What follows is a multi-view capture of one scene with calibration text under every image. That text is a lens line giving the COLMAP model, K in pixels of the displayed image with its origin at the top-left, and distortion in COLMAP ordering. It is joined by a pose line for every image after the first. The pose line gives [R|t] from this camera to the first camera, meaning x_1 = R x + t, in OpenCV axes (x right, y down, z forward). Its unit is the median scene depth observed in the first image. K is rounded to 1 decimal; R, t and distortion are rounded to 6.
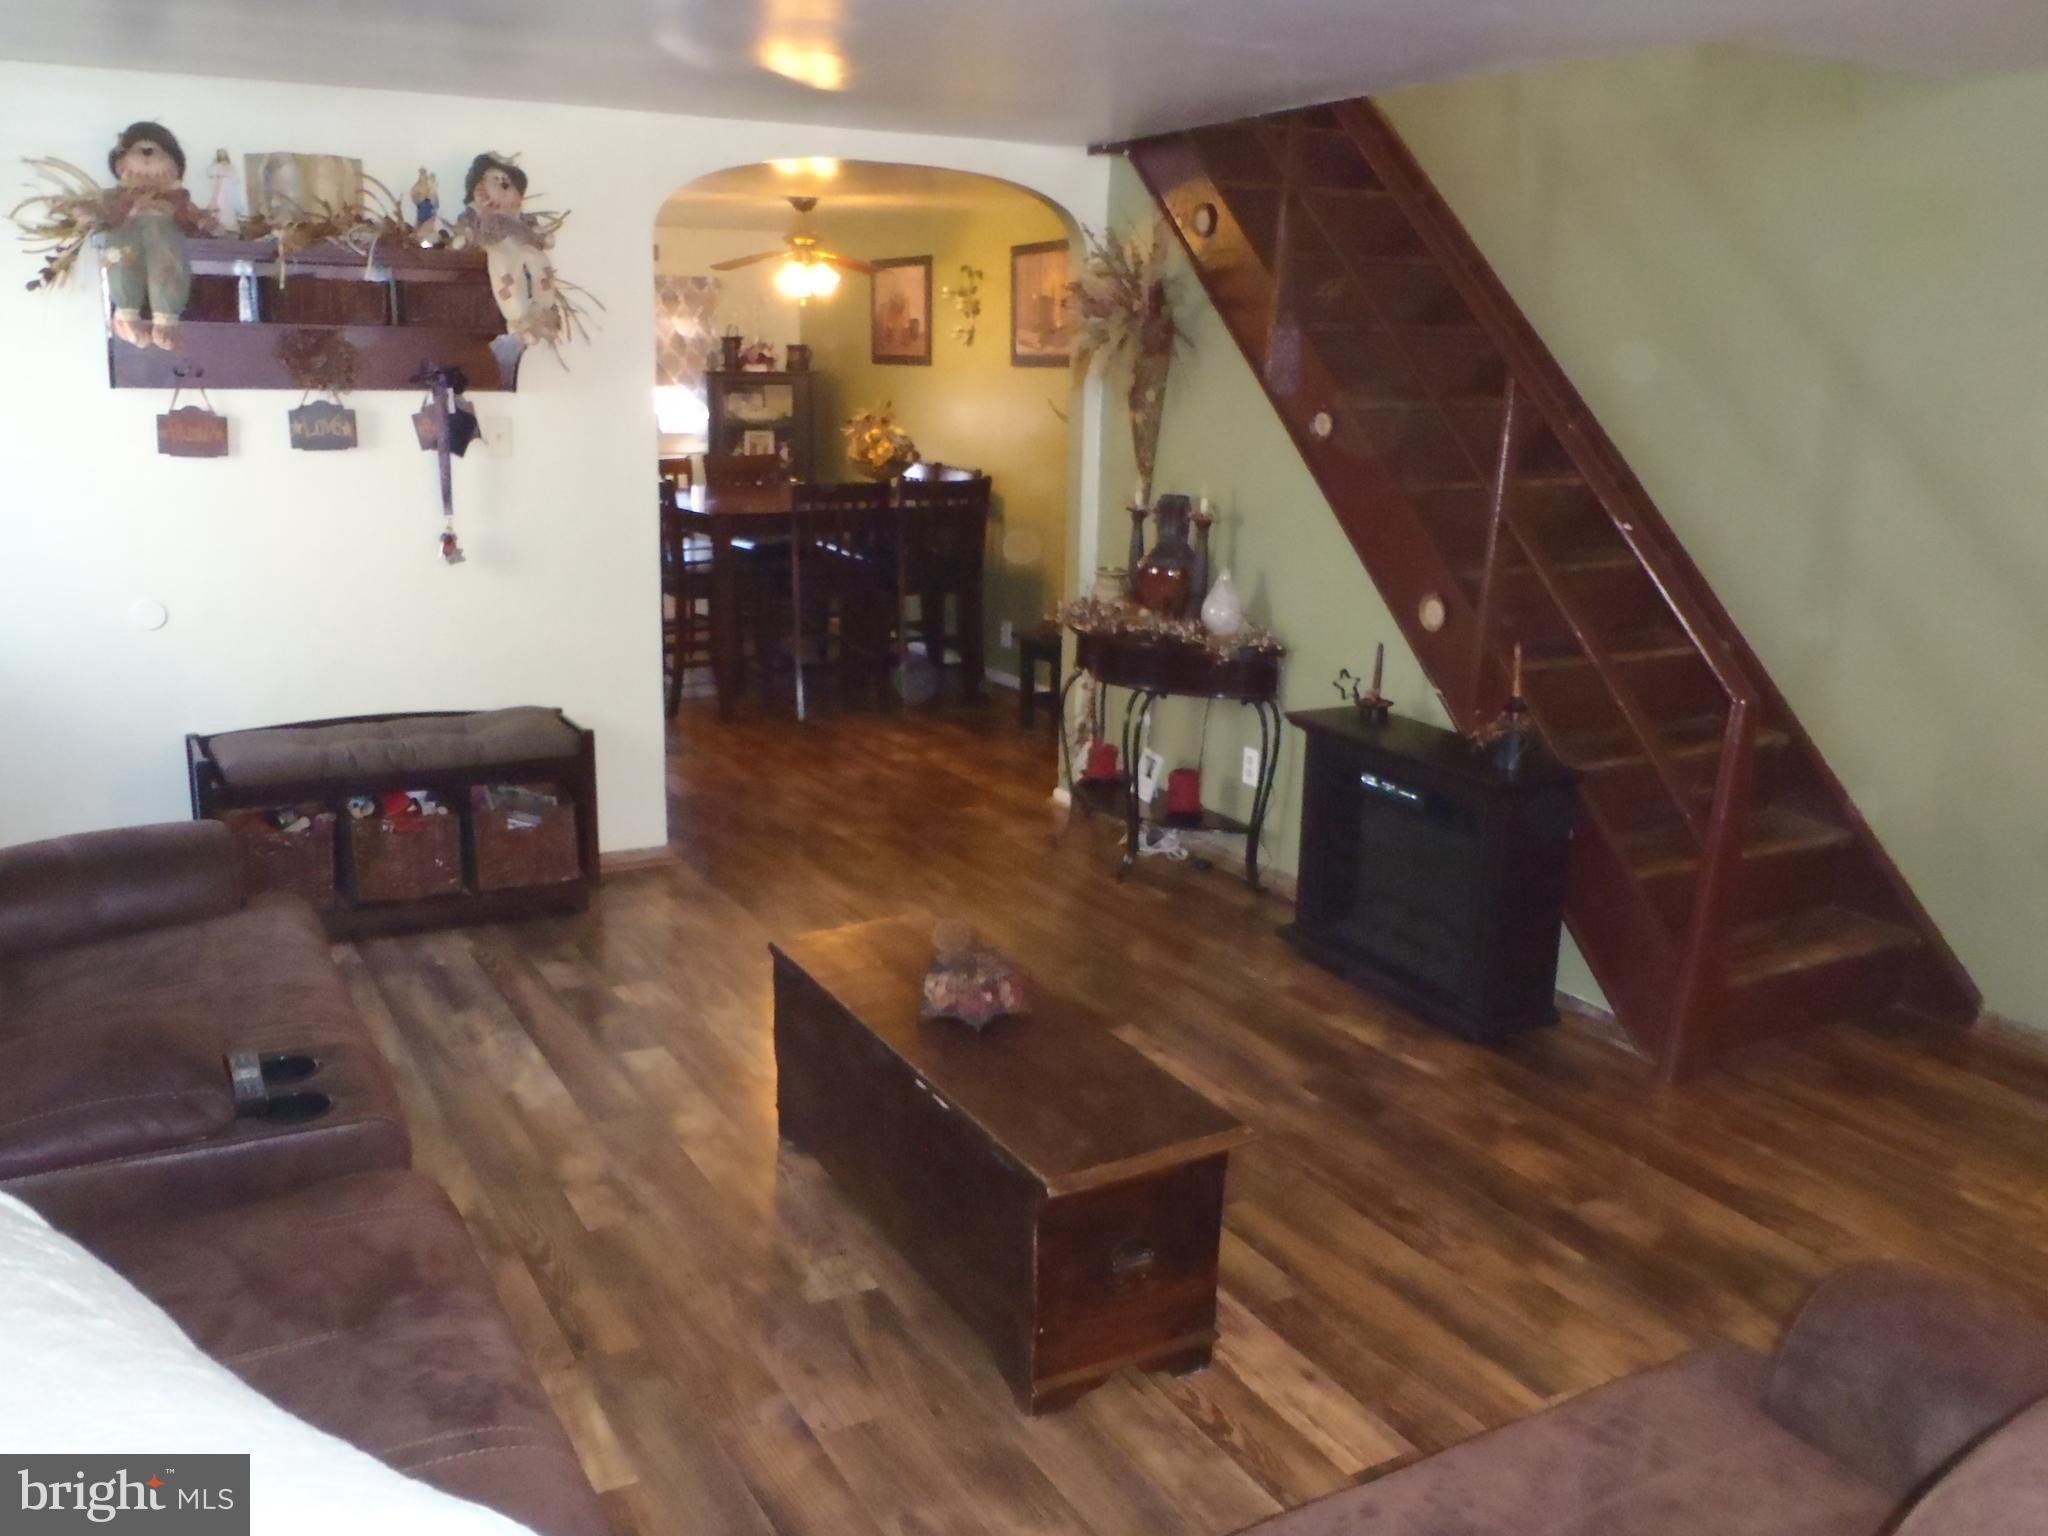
lens RADIAL K [[1695.8, 0, 1034.2], [0, 1695.8, 775.6], [0, 0, 1]] dist [-0.072614, 0.059354]
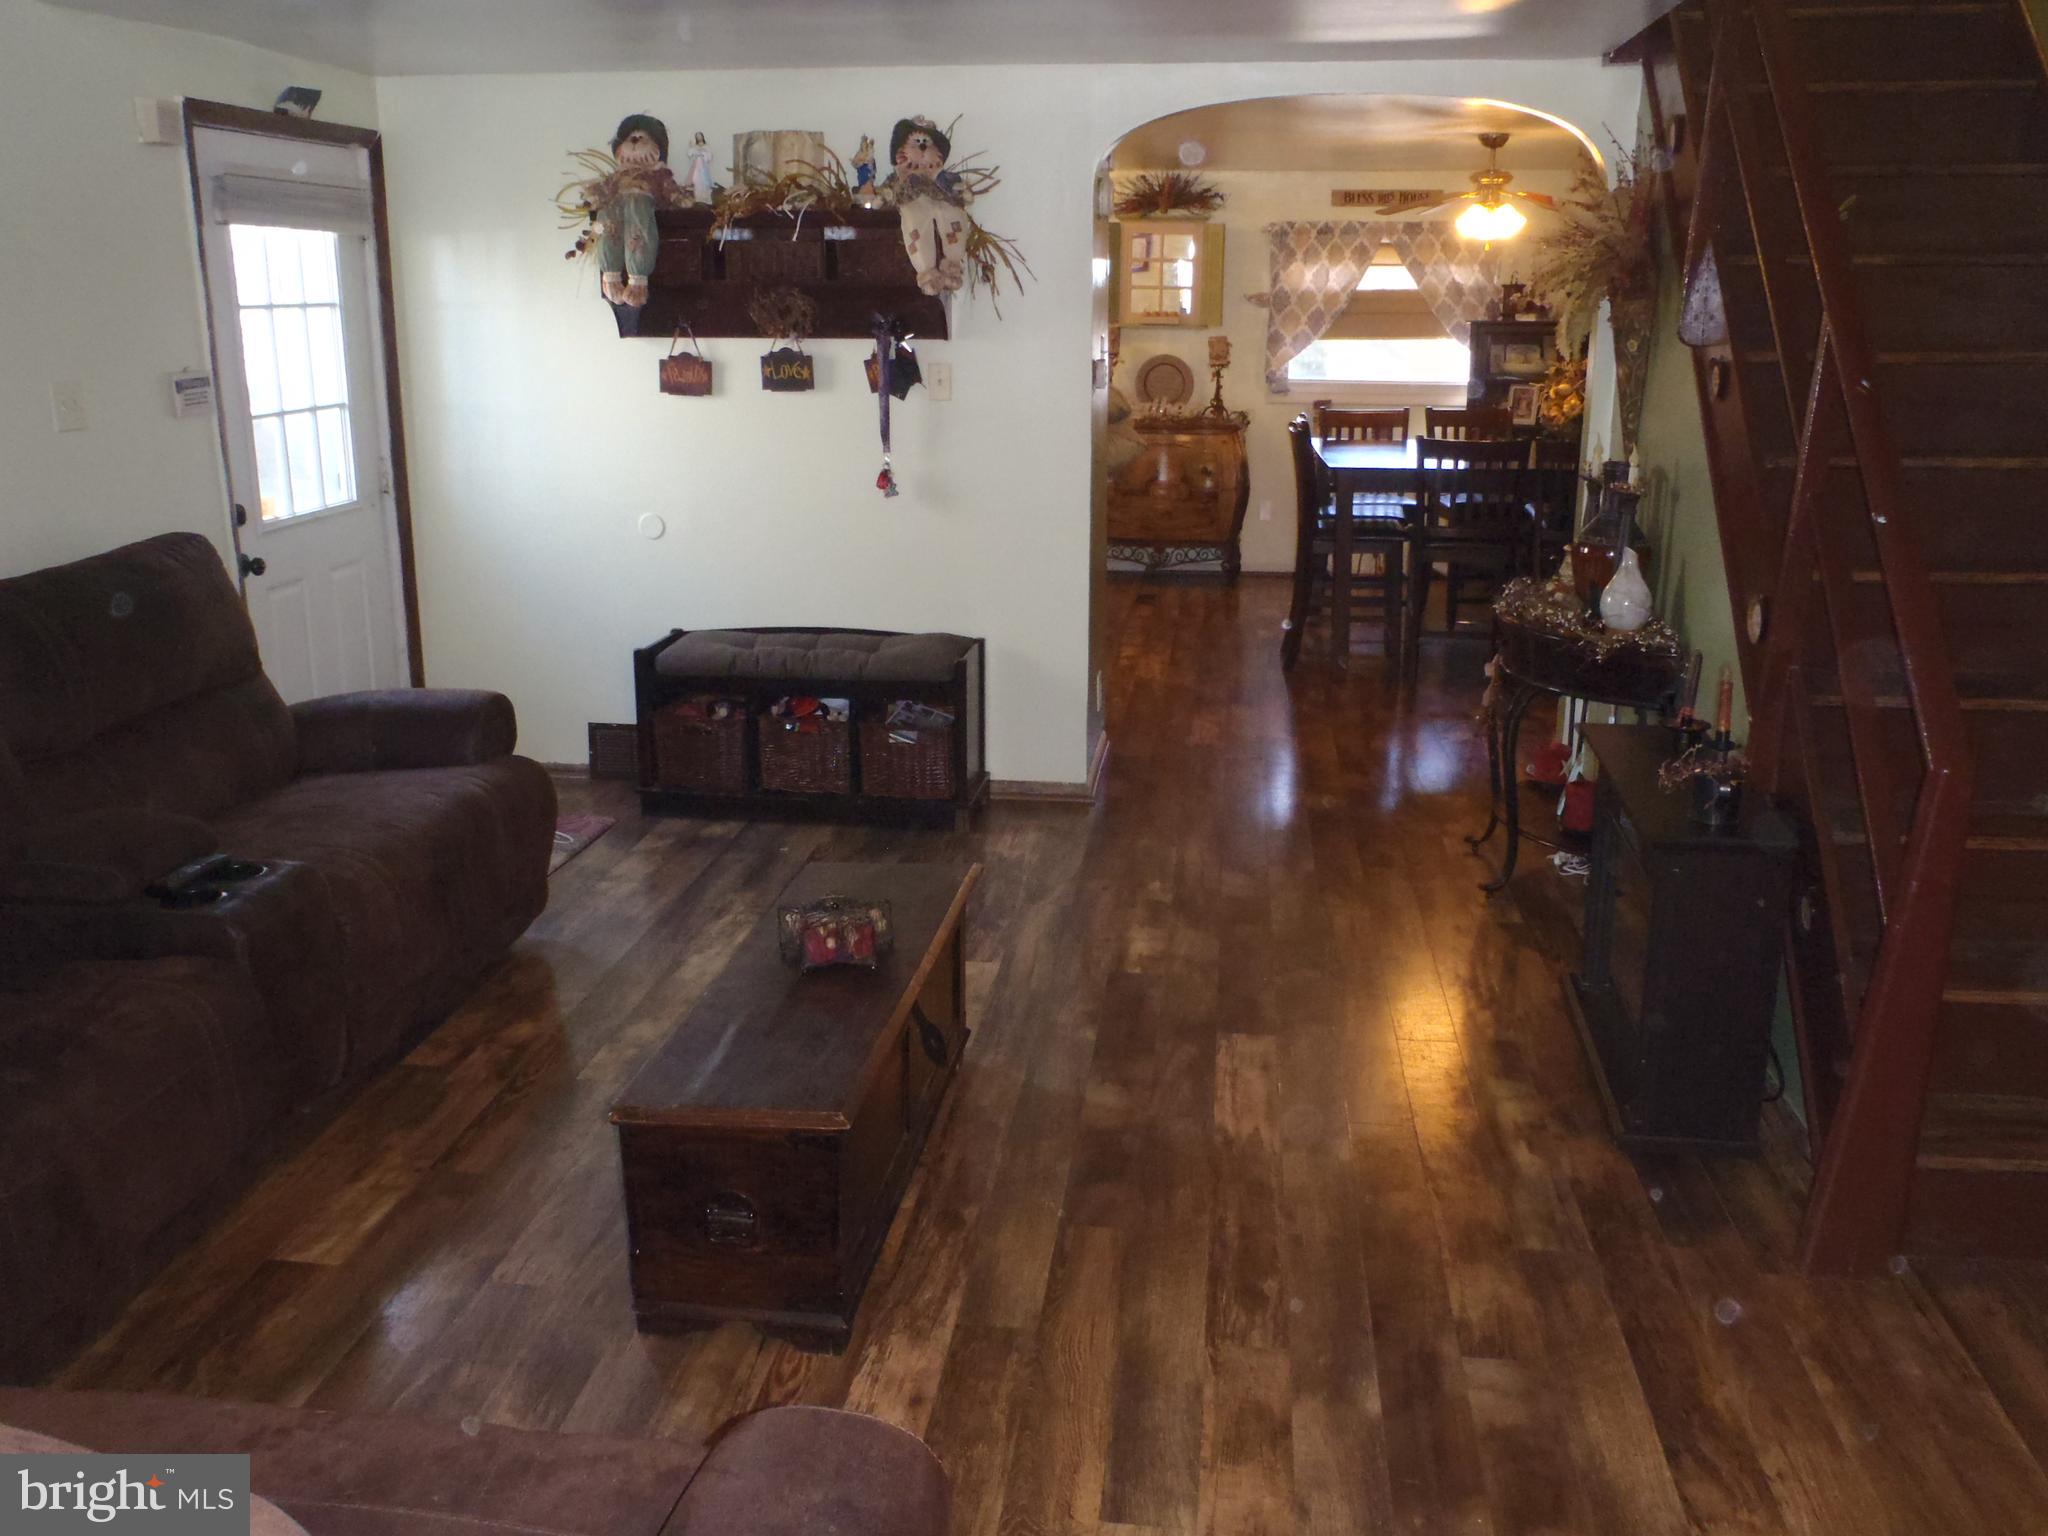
lens RADIAL K [[1723.9, 0, 1052.1], [0, 1723.9, 777.2], [0, 0, 1]] dist [-0.075622, 0.065808]
pose [[0.808219, 0.140412, -0.571897, 0.423533], [-0.126662, 0.989877, 0.064033, -0.031831], [0.575099, 0.020685, 0.817822, 0.154757]]
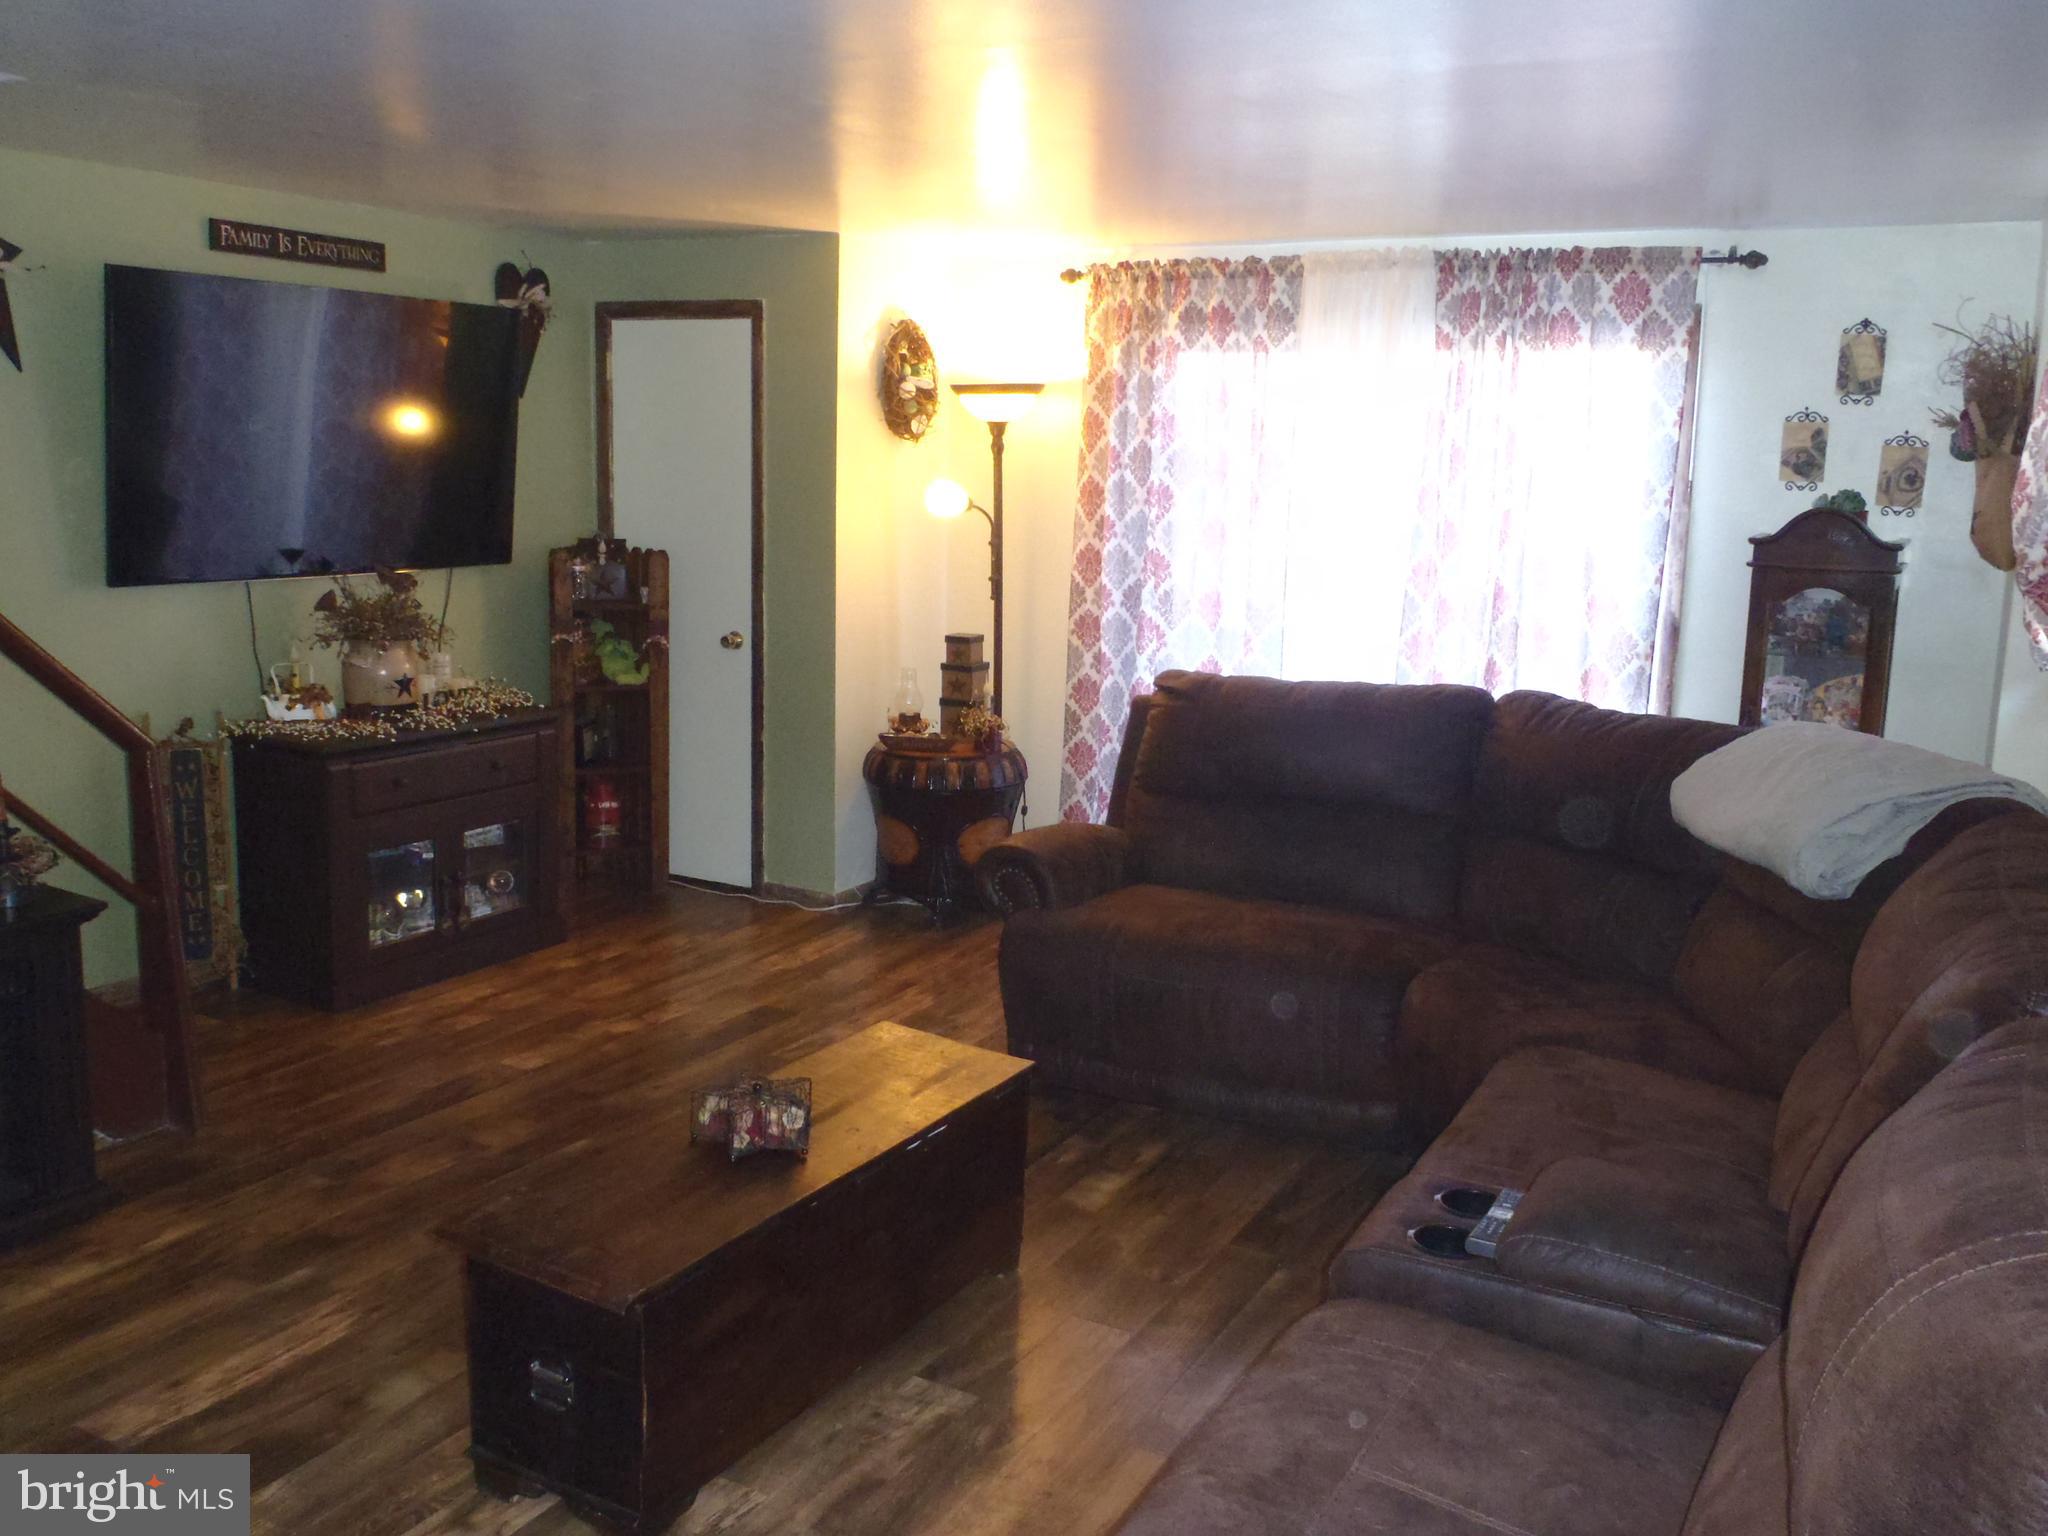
lens RADIAL K [[1723.9, 0, 1052.1], [0, 1723.9, 777.2], [0, 0, 1]] dist [-0.075622, 0.065808]
pose [[-0.540697, -0.192462, 0.818905, -0.565457], [0.157538, 0.933086, 0.323315, -0.212483], [-0.826334, 0.303824, -0.474197, 0.830138]]
